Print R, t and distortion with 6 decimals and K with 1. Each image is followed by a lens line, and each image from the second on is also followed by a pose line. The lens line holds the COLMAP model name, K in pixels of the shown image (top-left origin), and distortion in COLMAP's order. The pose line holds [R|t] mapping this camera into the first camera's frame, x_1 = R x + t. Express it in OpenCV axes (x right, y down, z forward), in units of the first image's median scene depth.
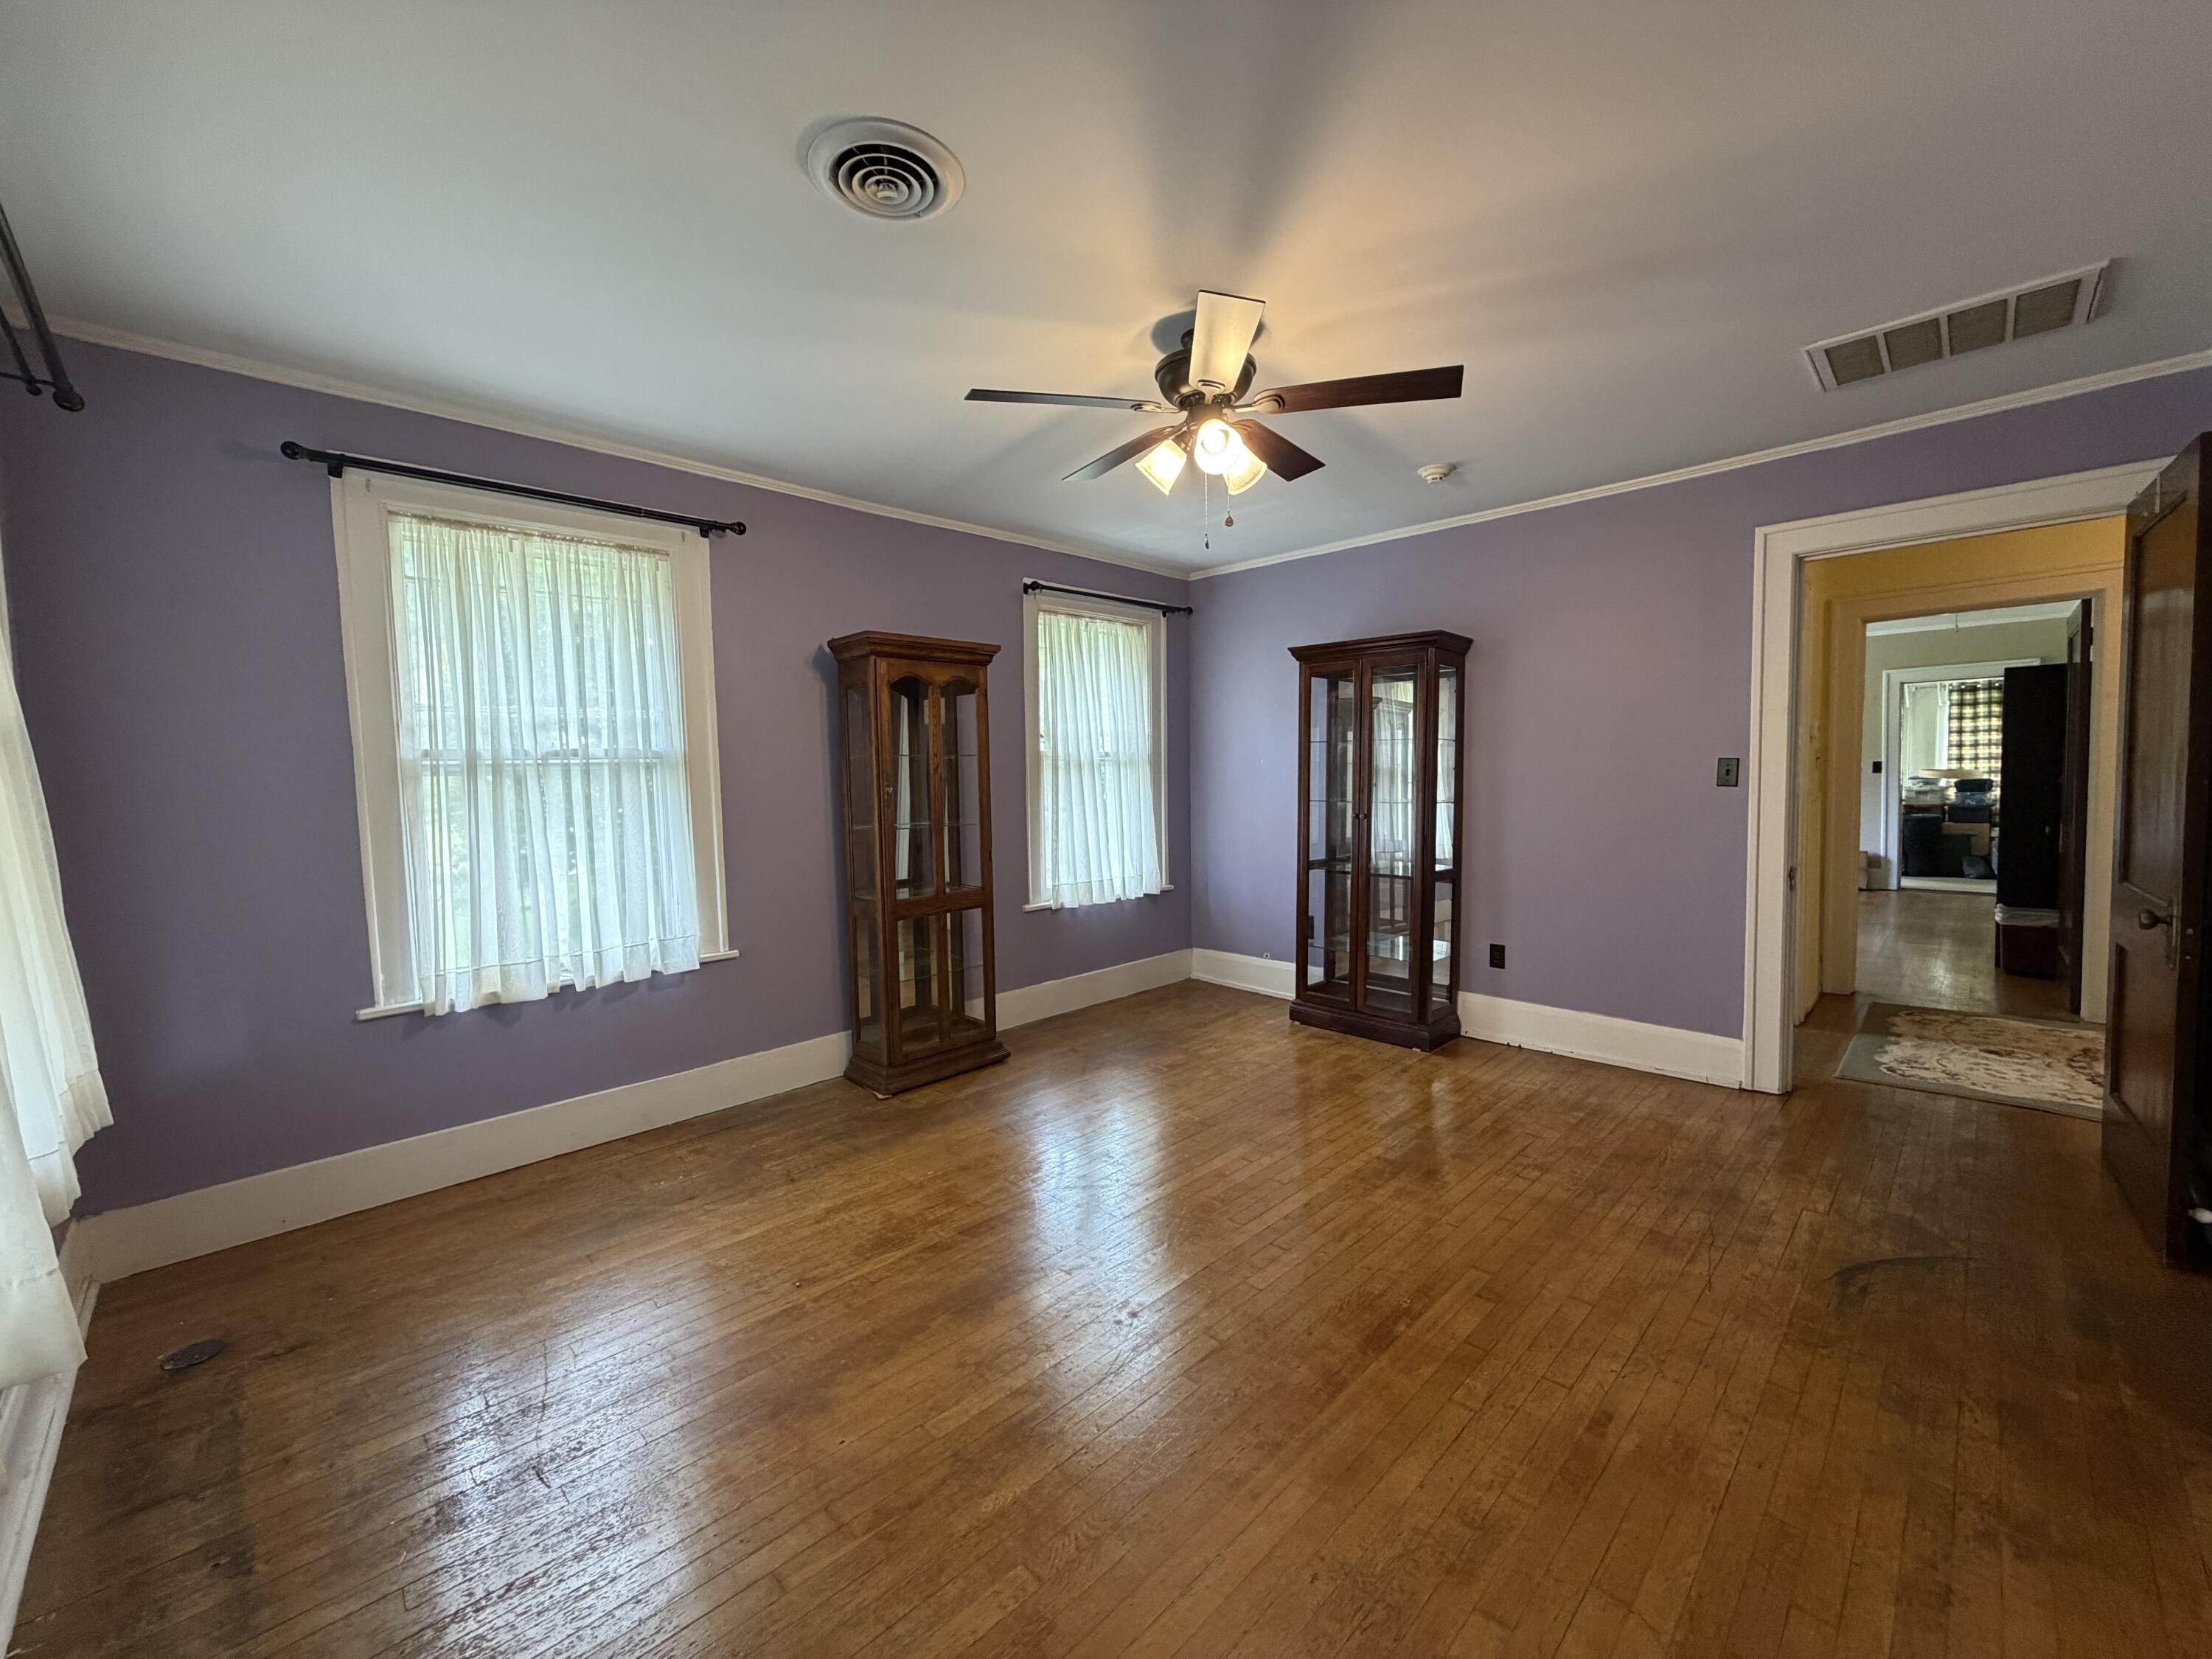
lens RADIAL K [[880.4, 0, 1098.5], [0, 880.4, 823.3], [0, 0, 1]] dist [-0.002119, 0.000277]
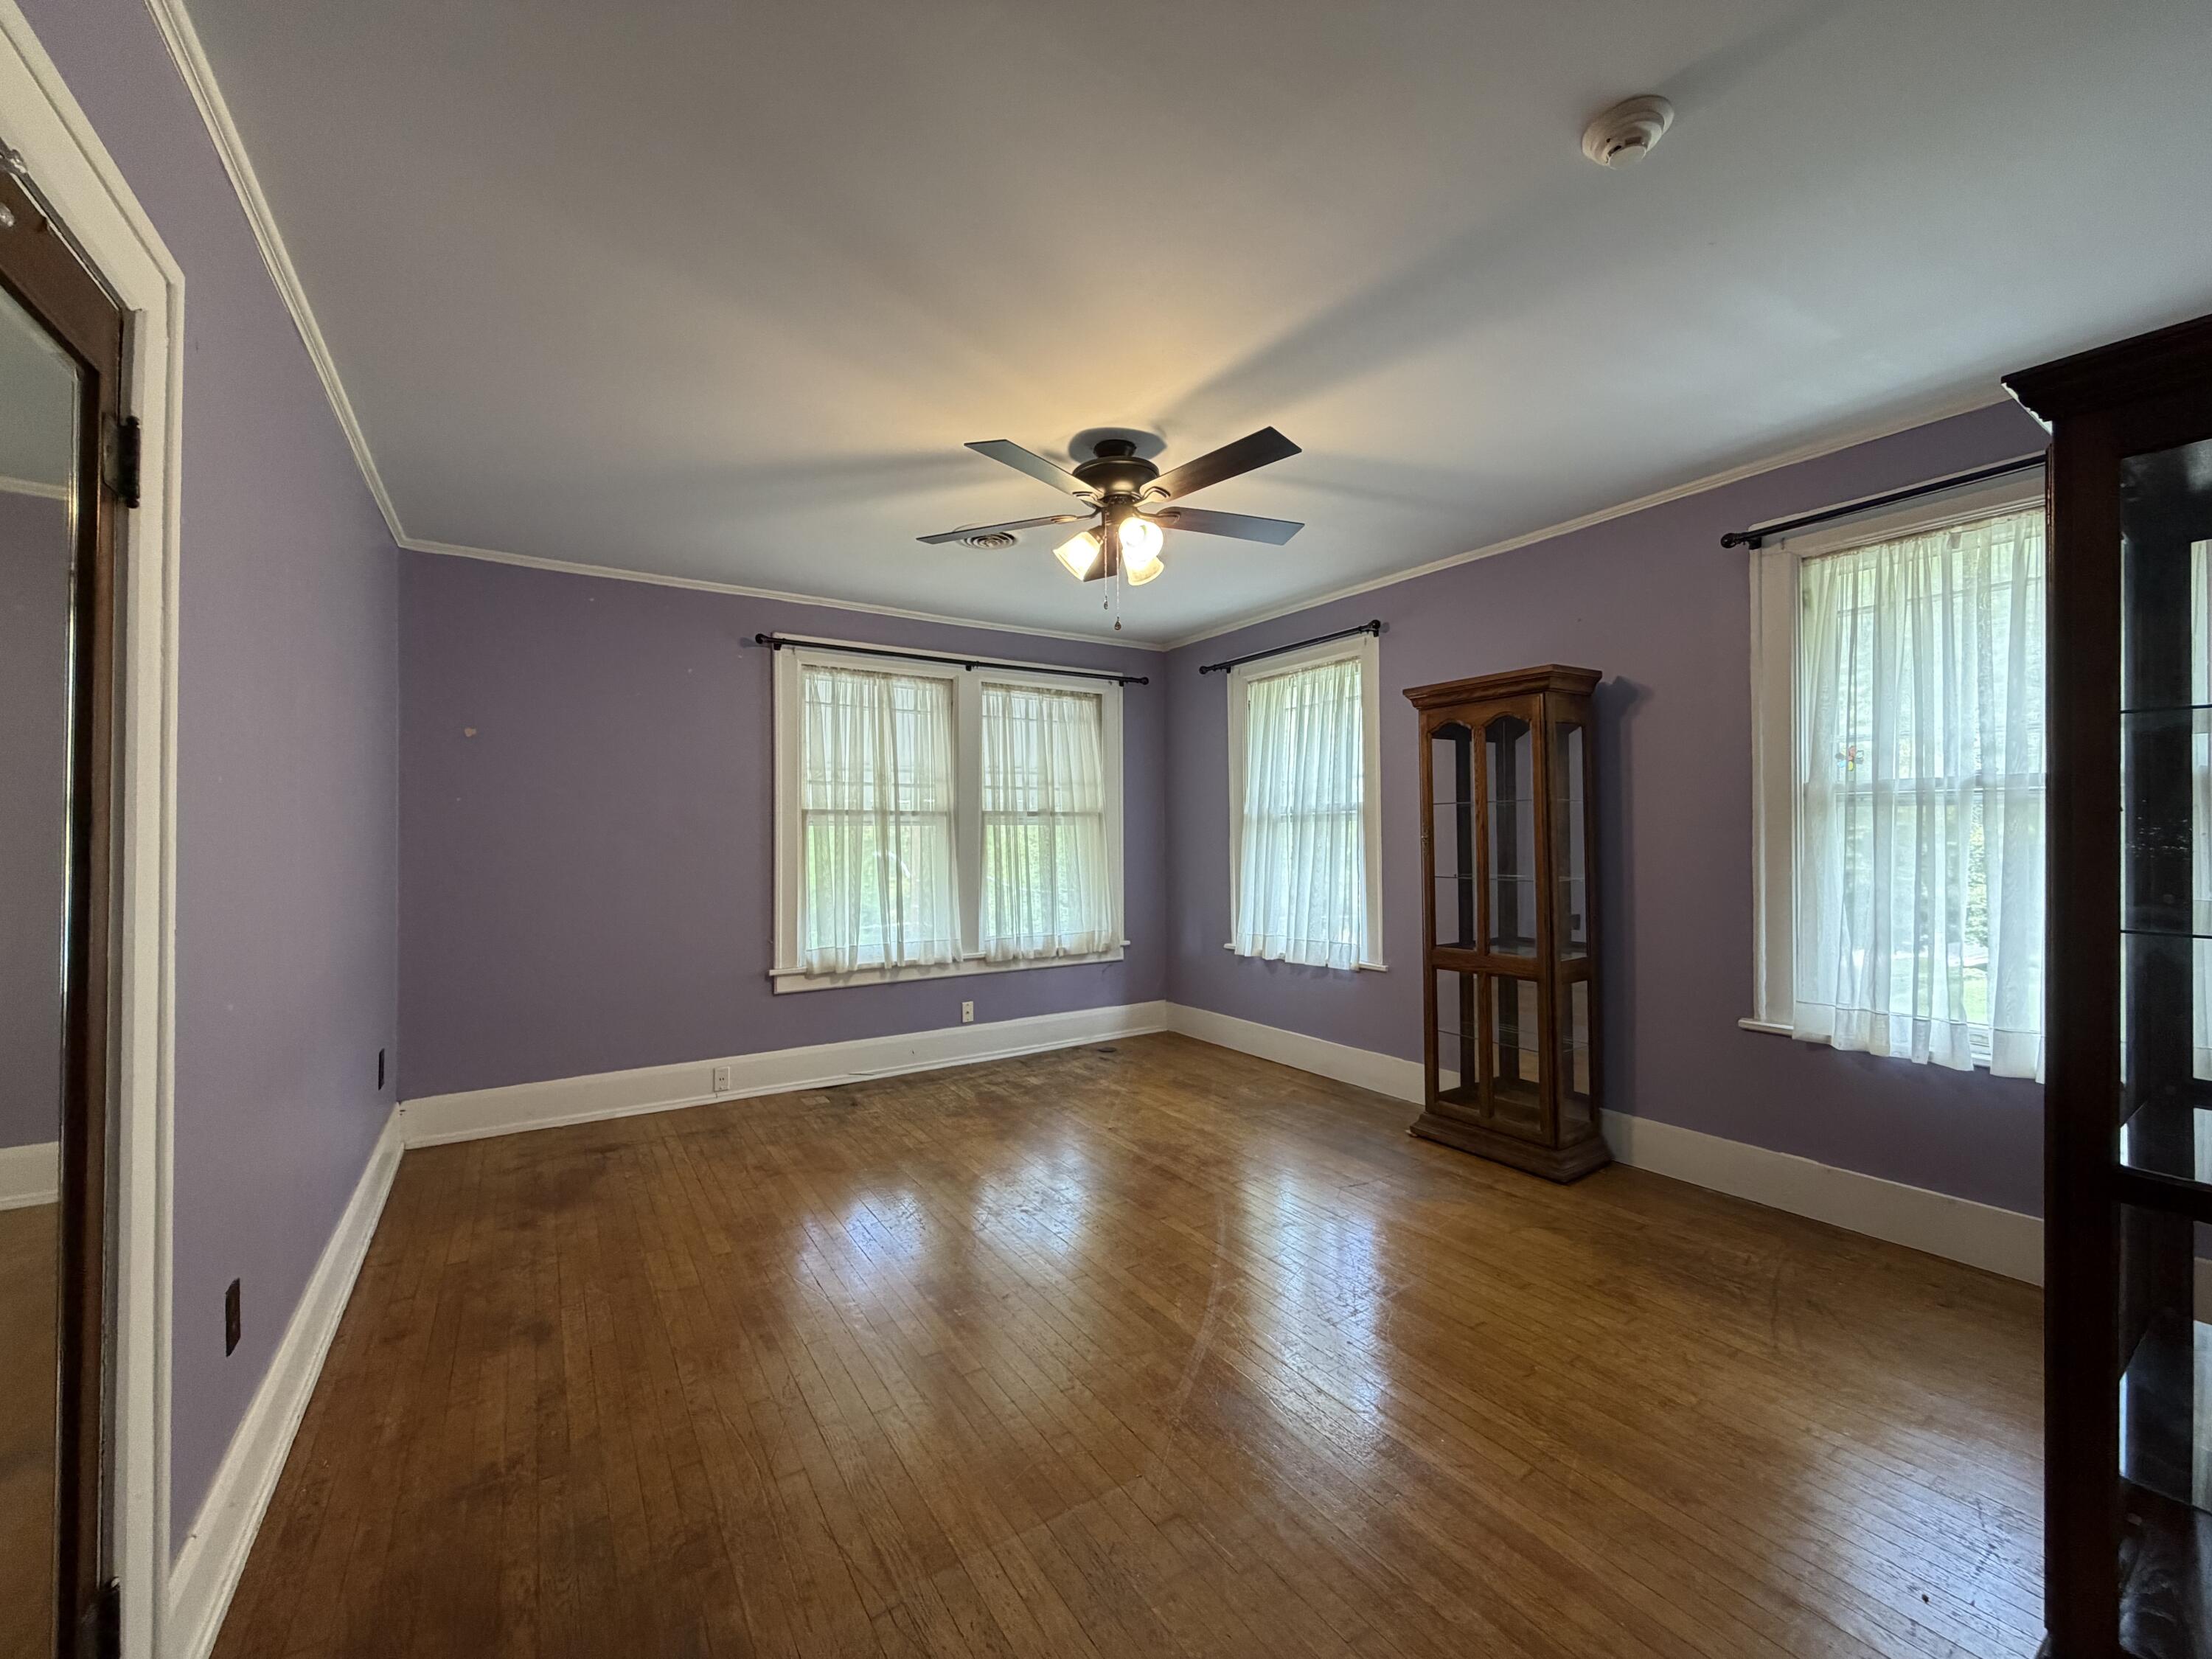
lens RADIAL K [[880.4, 0, 1096.5], [0, 880.4, 827.4], [0, 0, 1]] dist [-0.002119, 0.000277]
pose [[-0.204420, 0.014244, -0.978780, 1.105951], [-0.042146, 0.998839, 0.023338, -0.075994], [0.977976, 0.046022, -0.203582, 1.089148]]
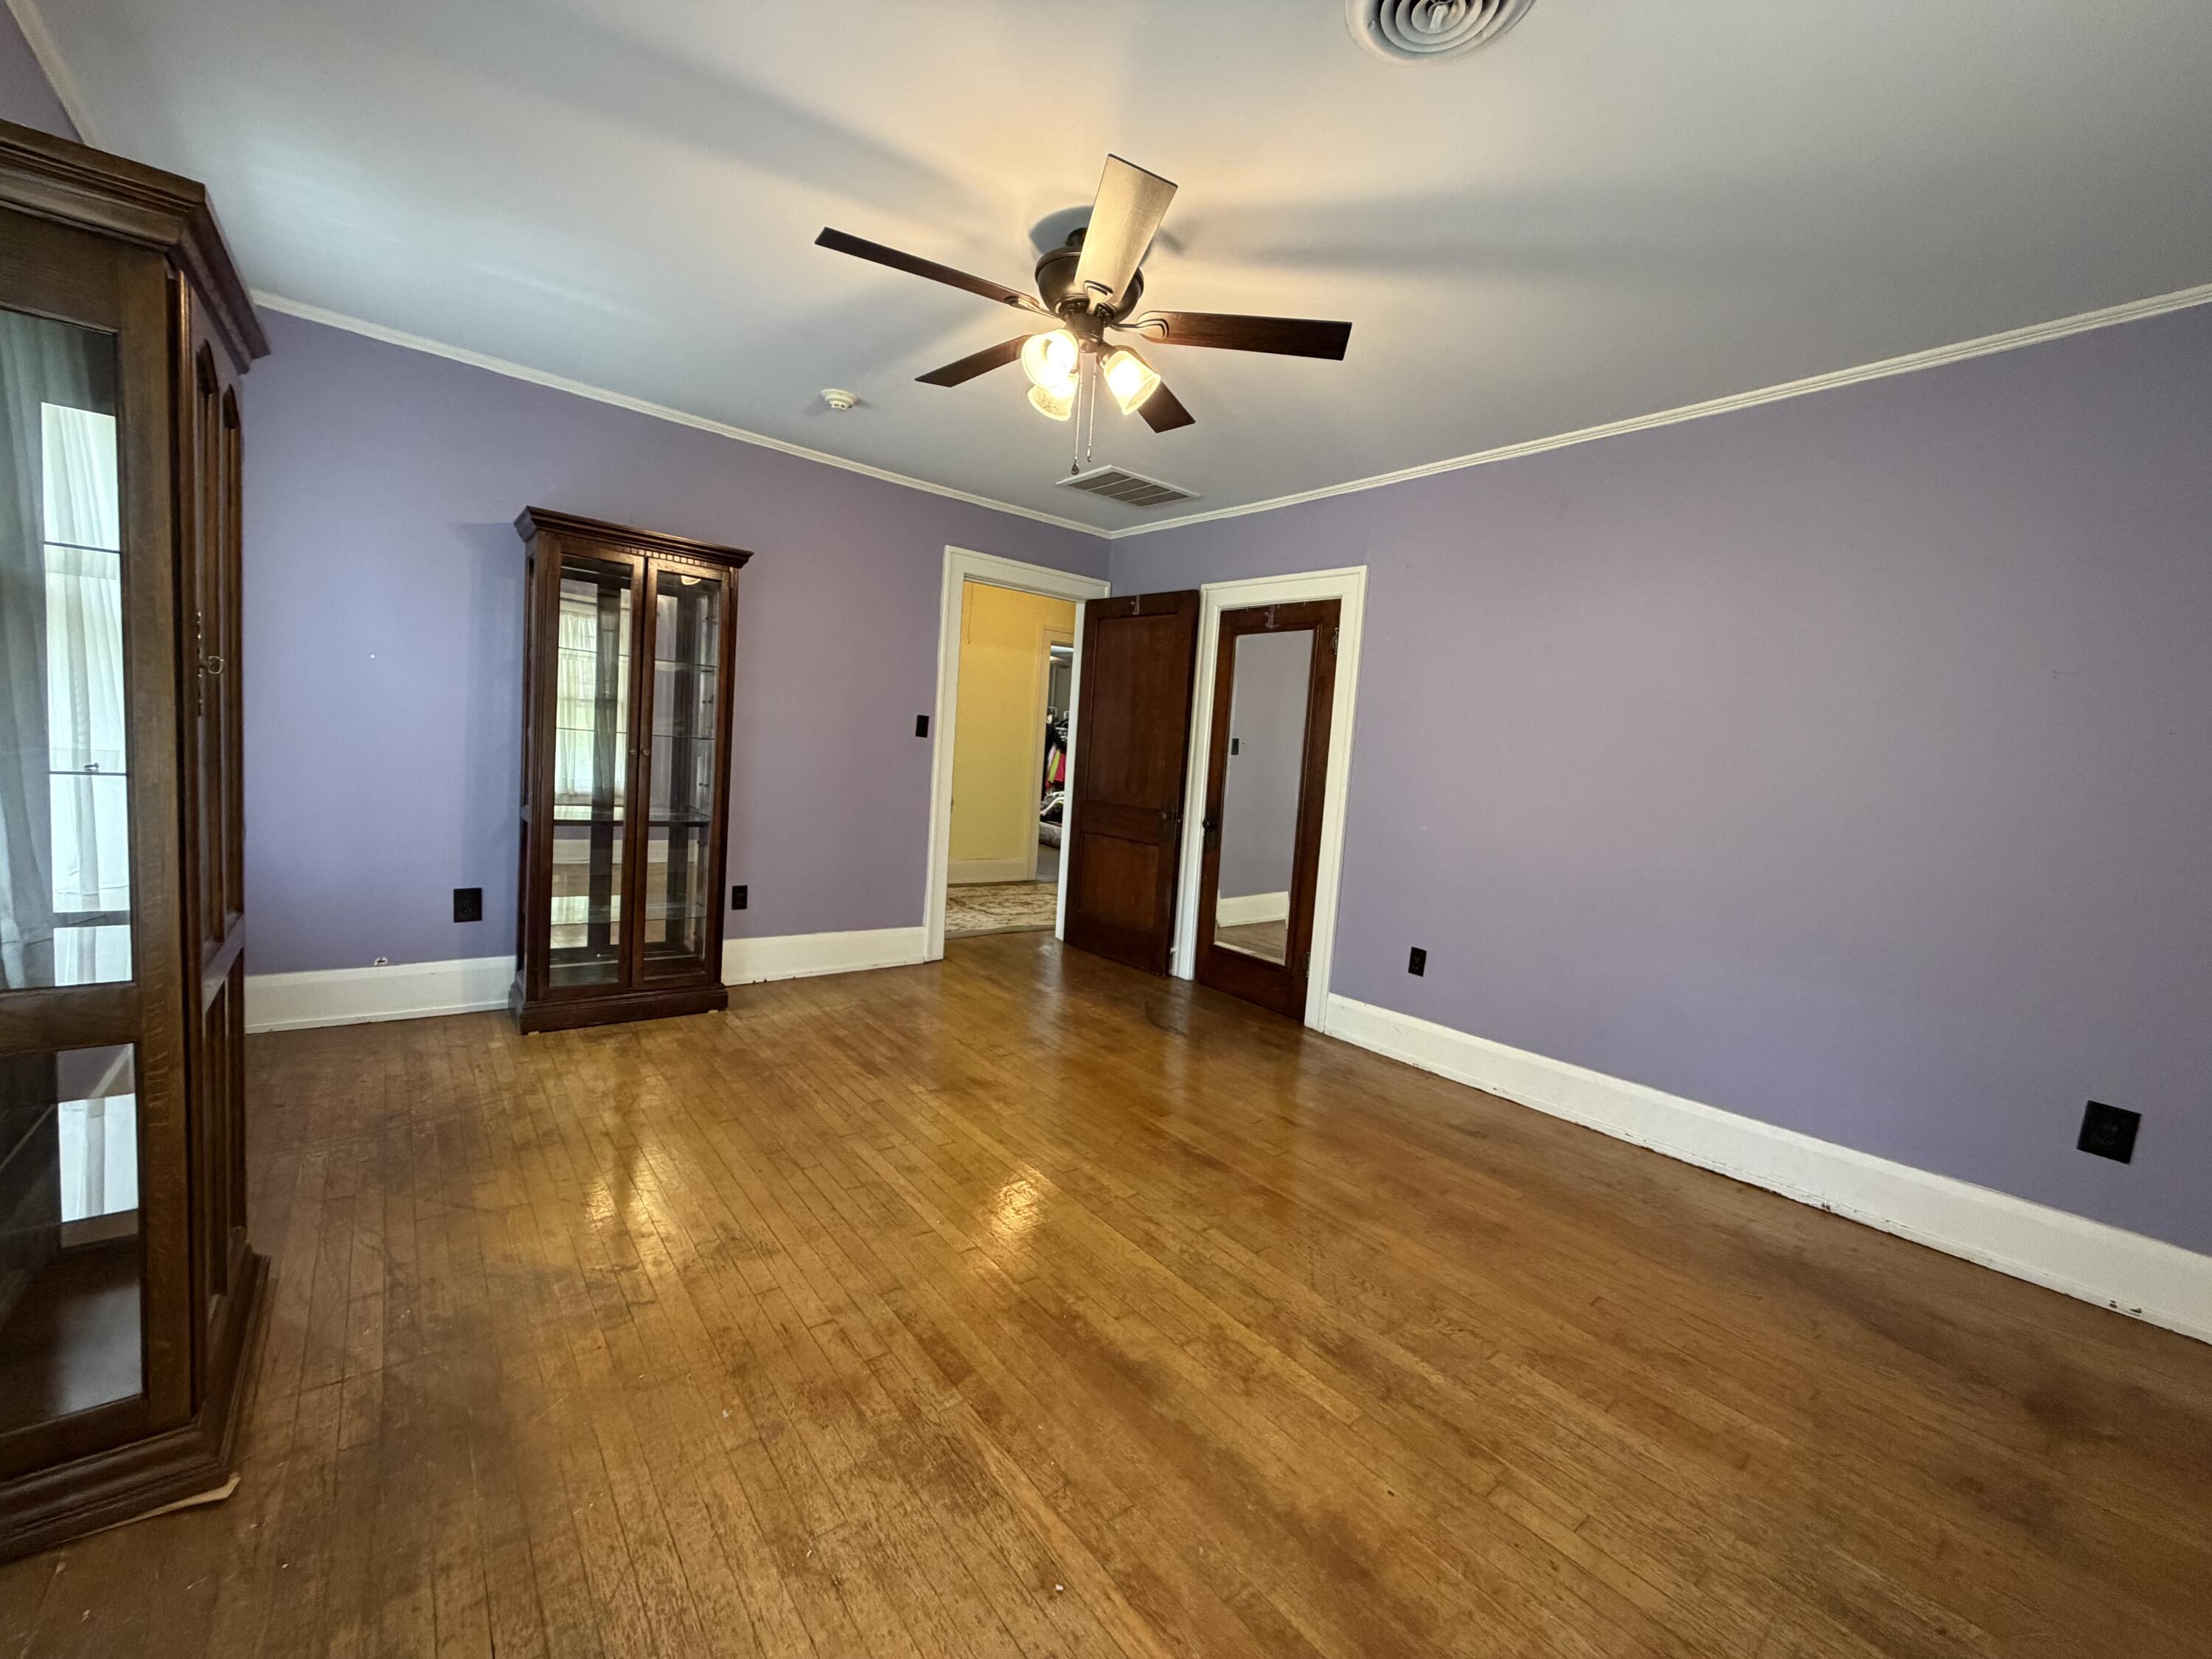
lens RADIAL K [[880.4, 0, 1097.6], [0, 880.4, 824.1], [0, 0, 1]] dist [-0.002119, 0.000277]
pose [[0.097755, -0.063295, 0.993196, -0.736106], [-0.020083, 0.997647, 0.065555, -0.004971], [-0.995008, -0.026355, 0.096254, 0.788265]]
